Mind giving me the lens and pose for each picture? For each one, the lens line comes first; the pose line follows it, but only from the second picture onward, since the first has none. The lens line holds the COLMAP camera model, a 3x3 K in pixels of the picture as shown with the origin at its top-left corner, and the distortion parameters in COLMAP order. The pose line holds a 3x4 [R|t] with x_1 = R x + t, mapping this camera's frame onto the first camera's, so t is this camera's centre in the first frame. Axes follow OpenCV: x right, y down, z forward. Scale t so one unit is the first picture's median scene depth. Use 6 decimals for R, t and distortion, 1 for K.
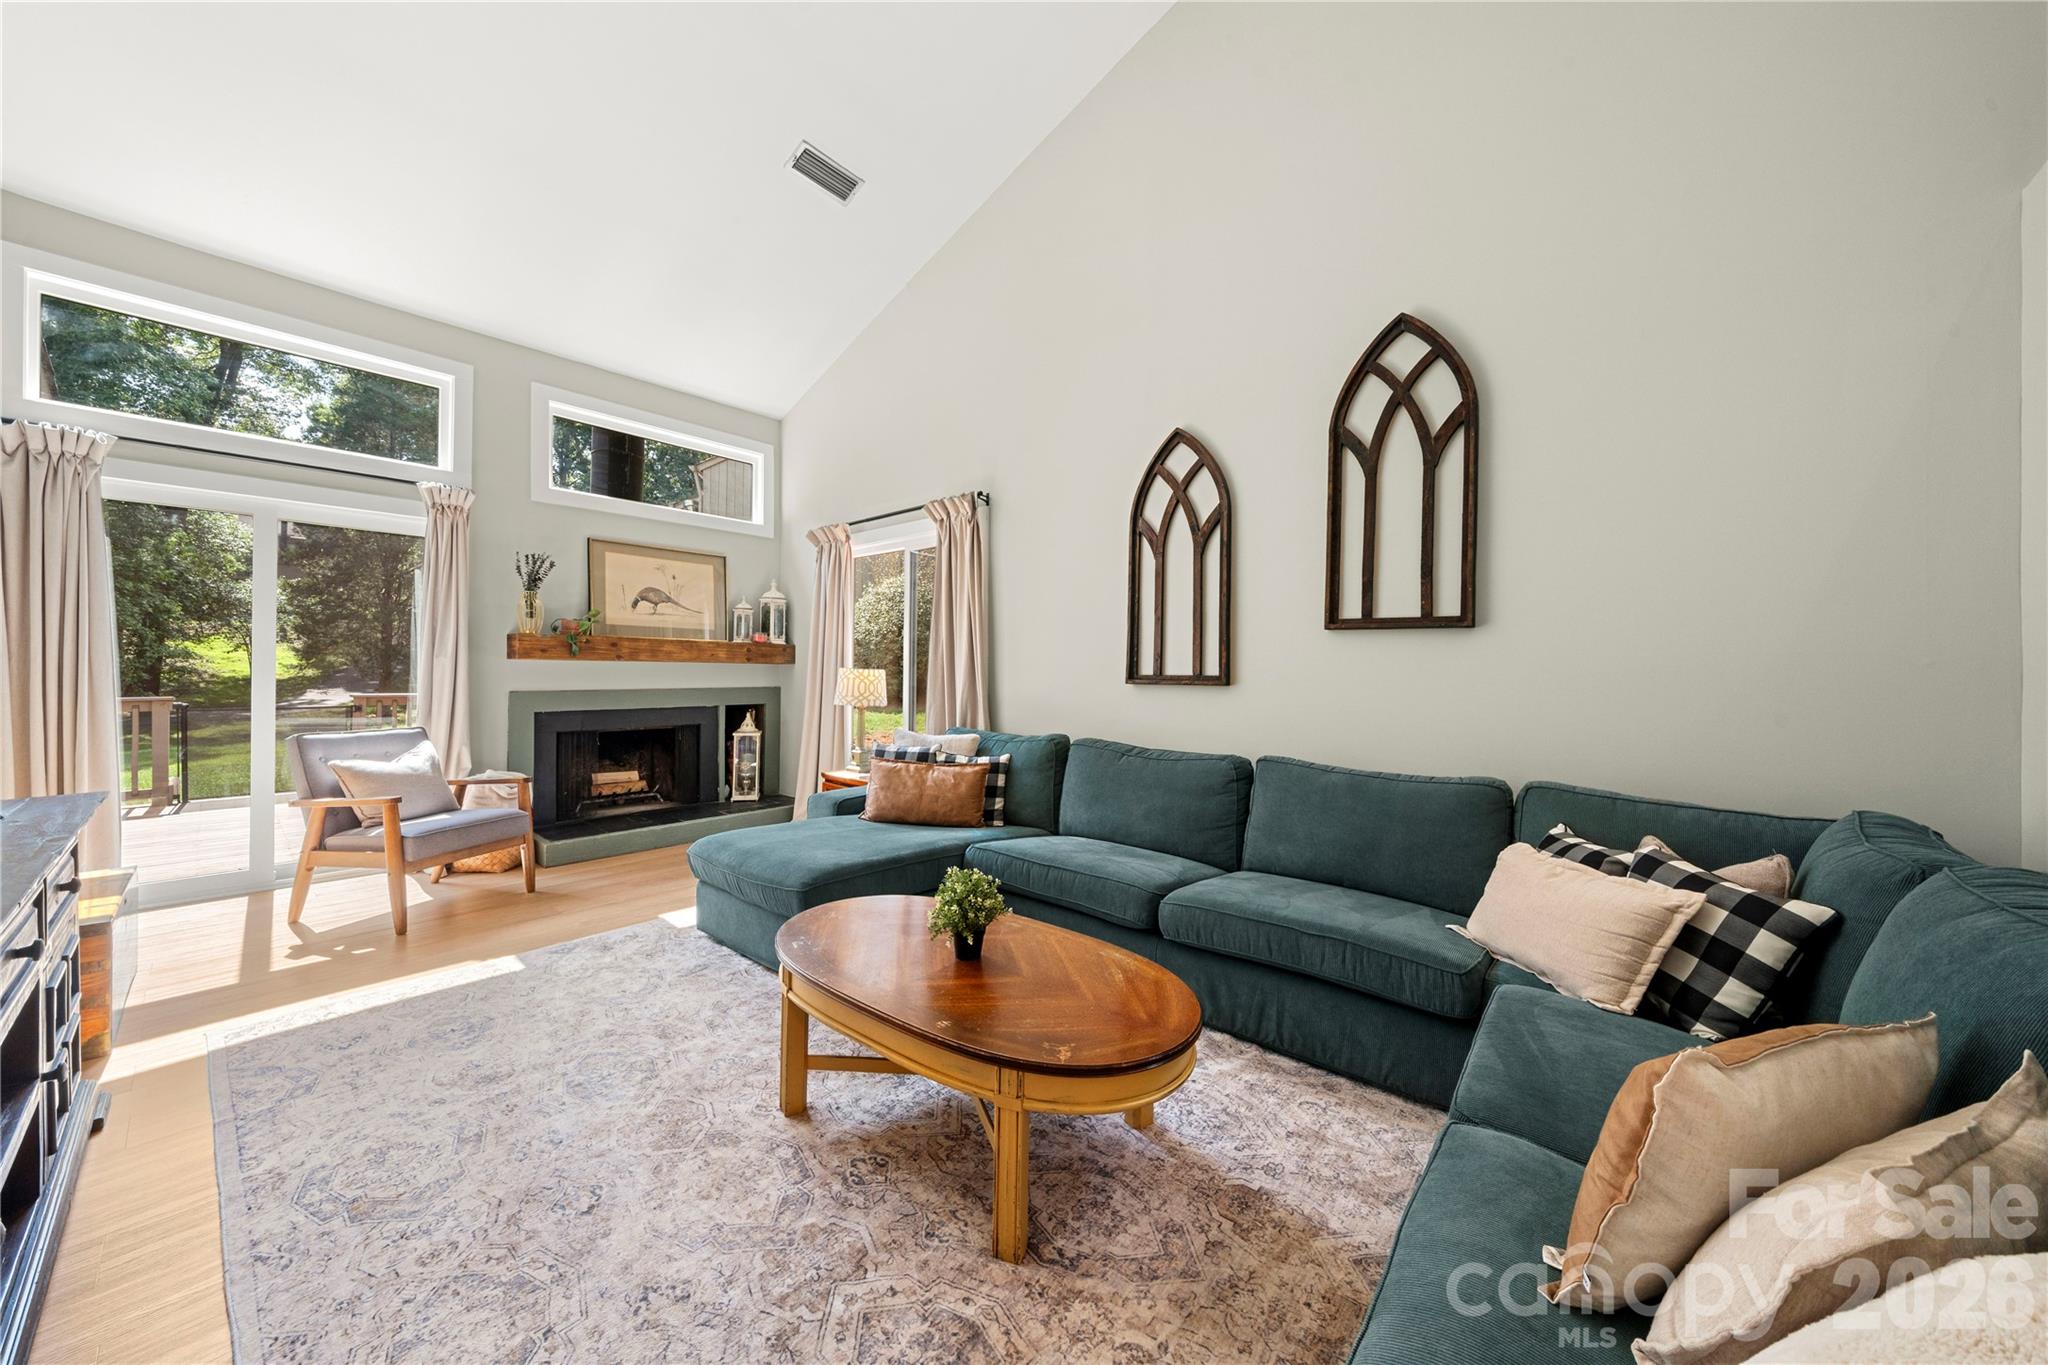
lens RADIAL K [[703.7, 0, 1023.8], [0, 703.7, 667.6], [0, 0, 1]] dist [-0.002759, -0.000212]
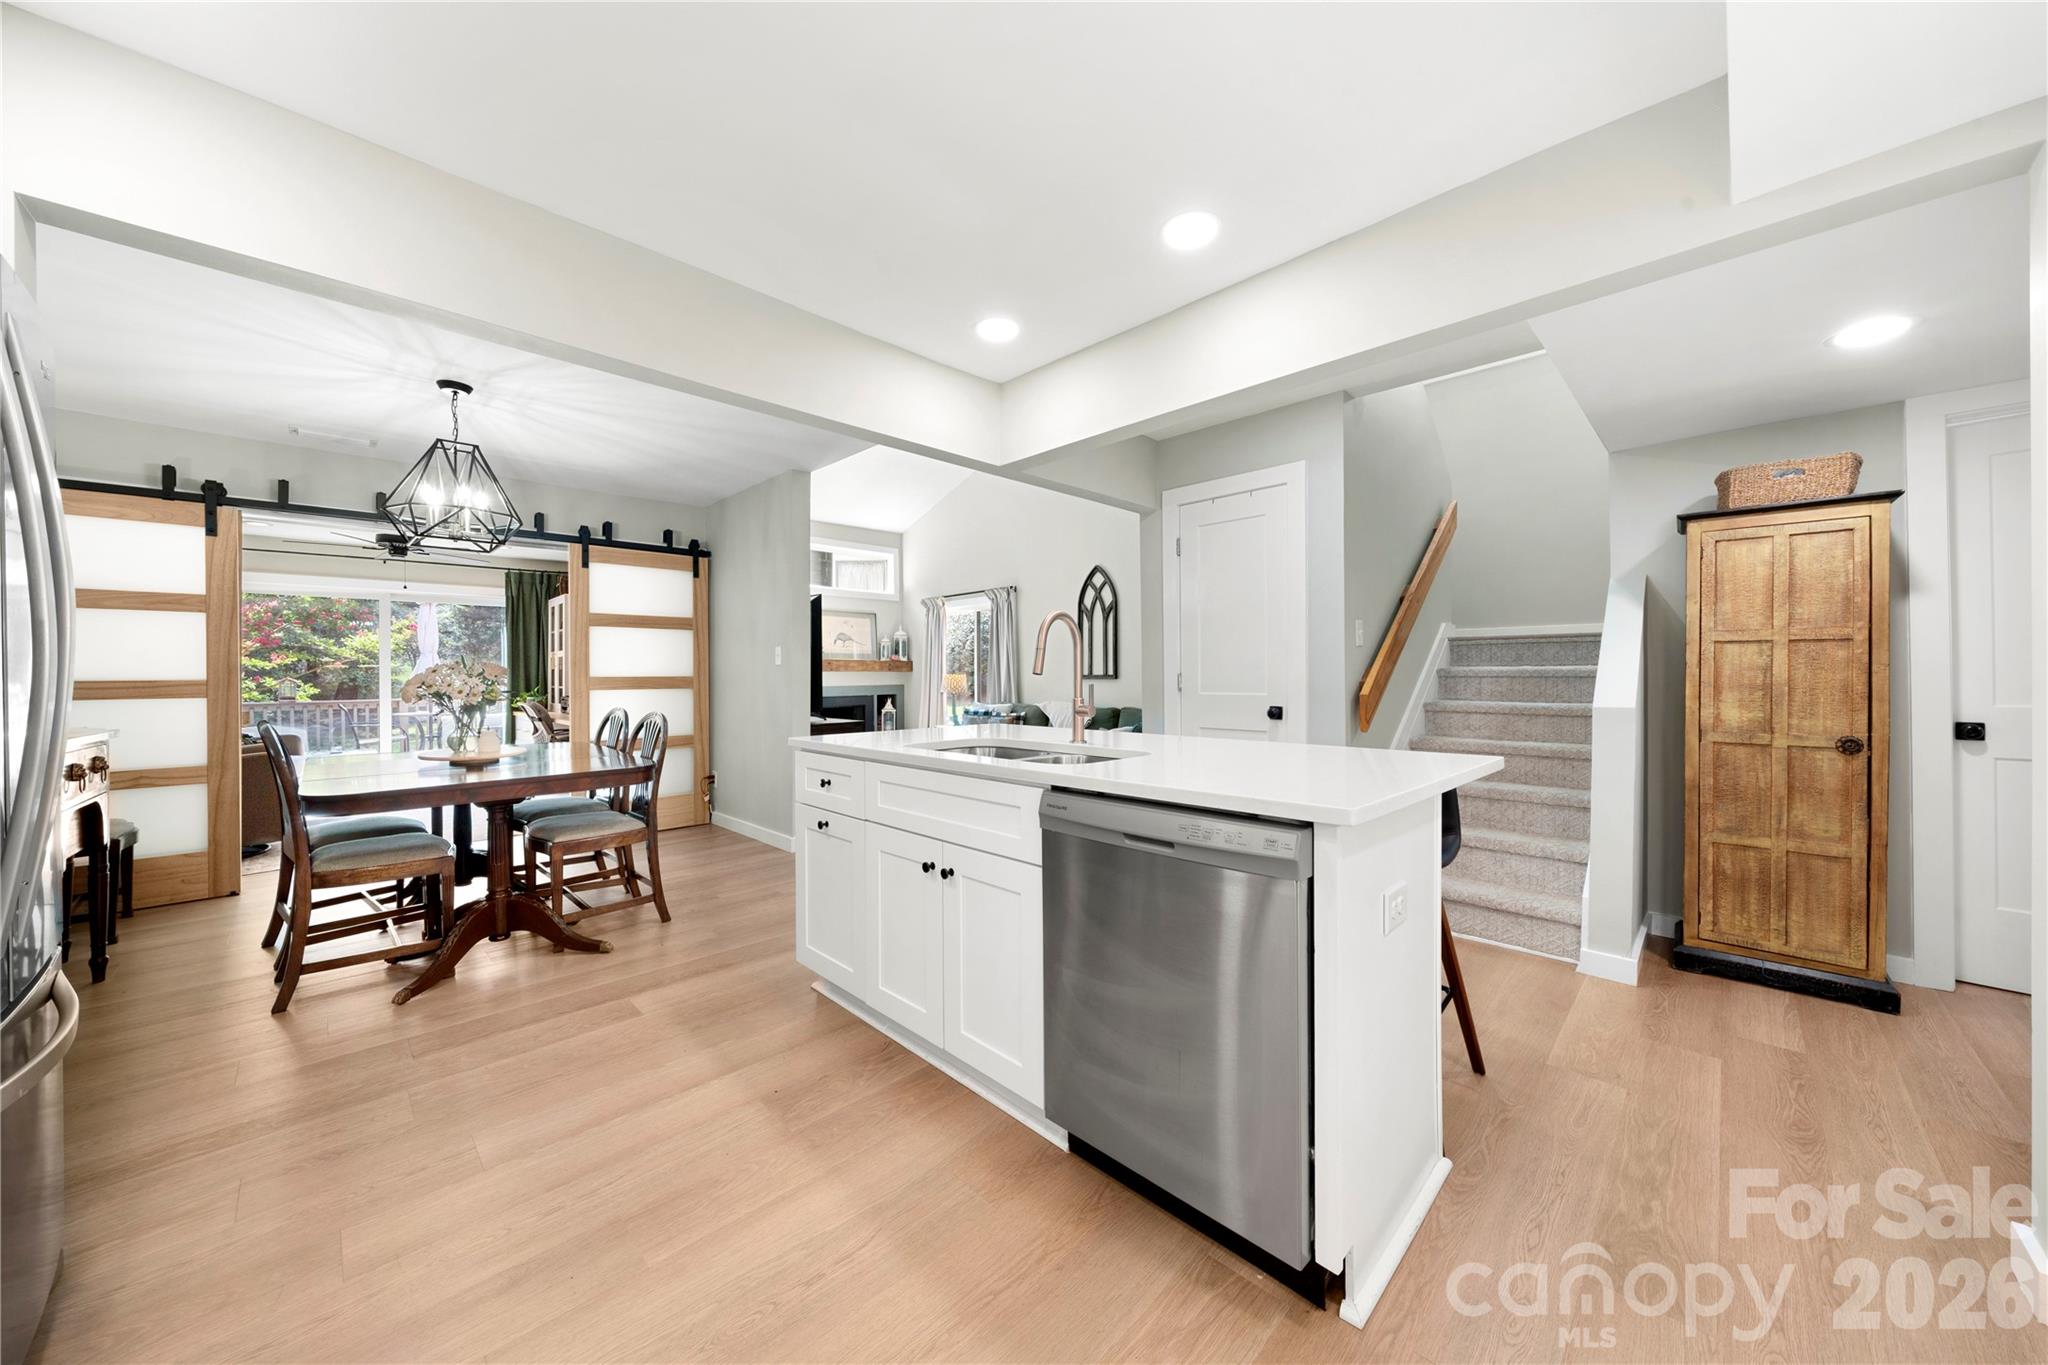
lens RADIAL K [[708.7, 0, 1024.4], [0, 708.7, 678.7], [0, 0, 1]] dist [-0.003399, -0.000227]
pose [[0.996984, -0.013227, -0.076468, 0.149291], [0.014102, 0.999841, 0.010909, -0.004439], [0.076311, -0.011955, 0.997012, -1.214780]]
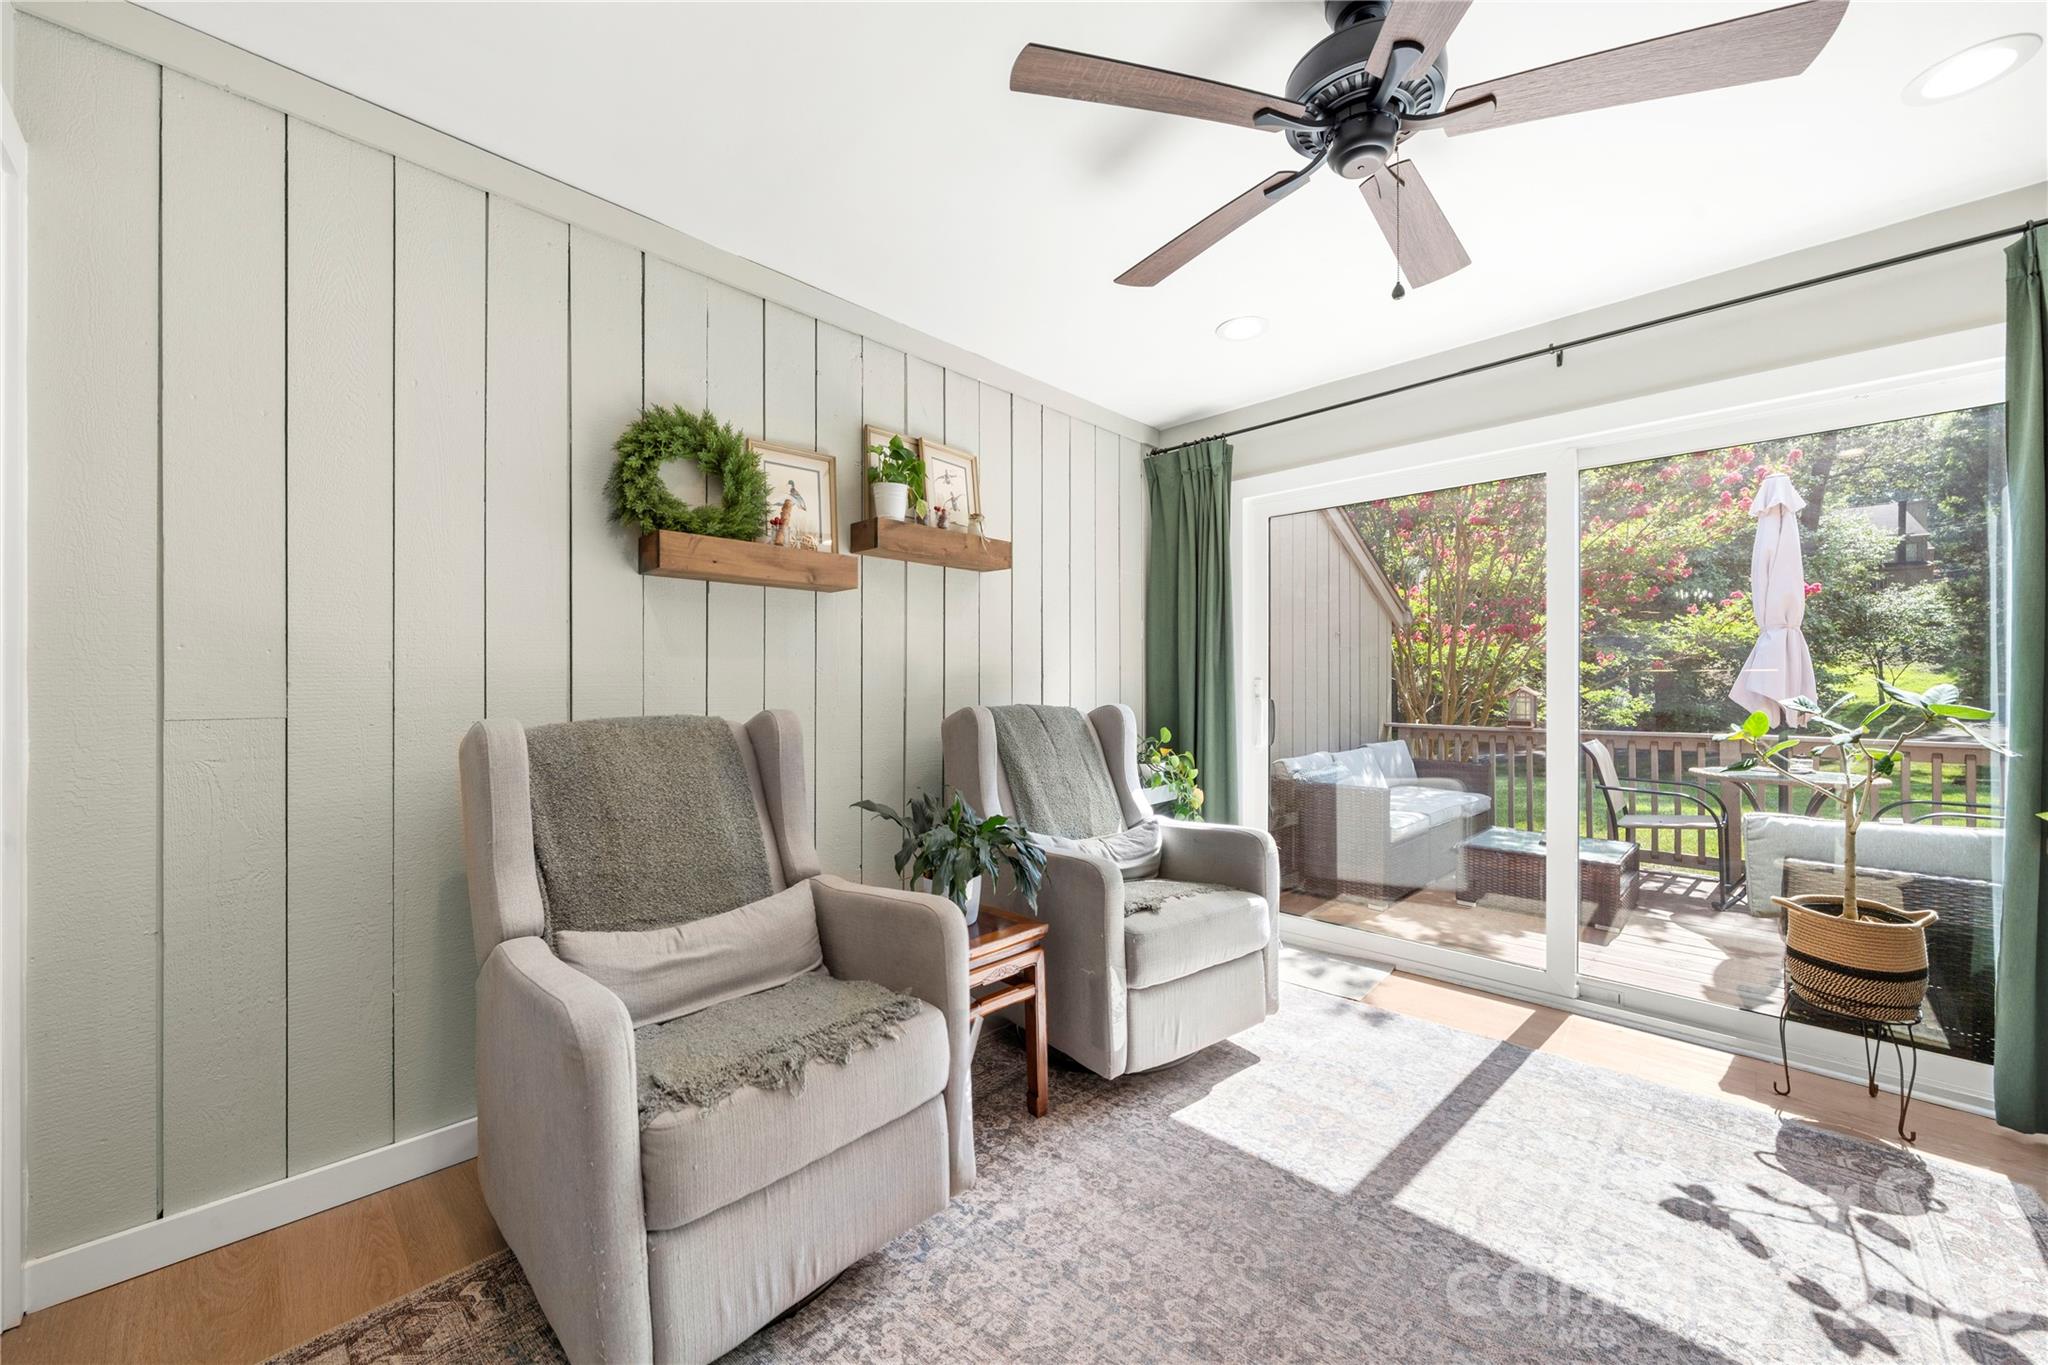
lens RADIAL K [[743.8, 0, 1018.1], [0, 743.8, 686.3], [0, 0, 1]] dist [-0.002210, -0.000148]
pose [[-0.086141, -0.007881, -0.996252, -0.997123], [0.001023, 0.999967, -0.007999, -0.005589], [0.996282, -0.001709, -0.086130, 0.138125]]
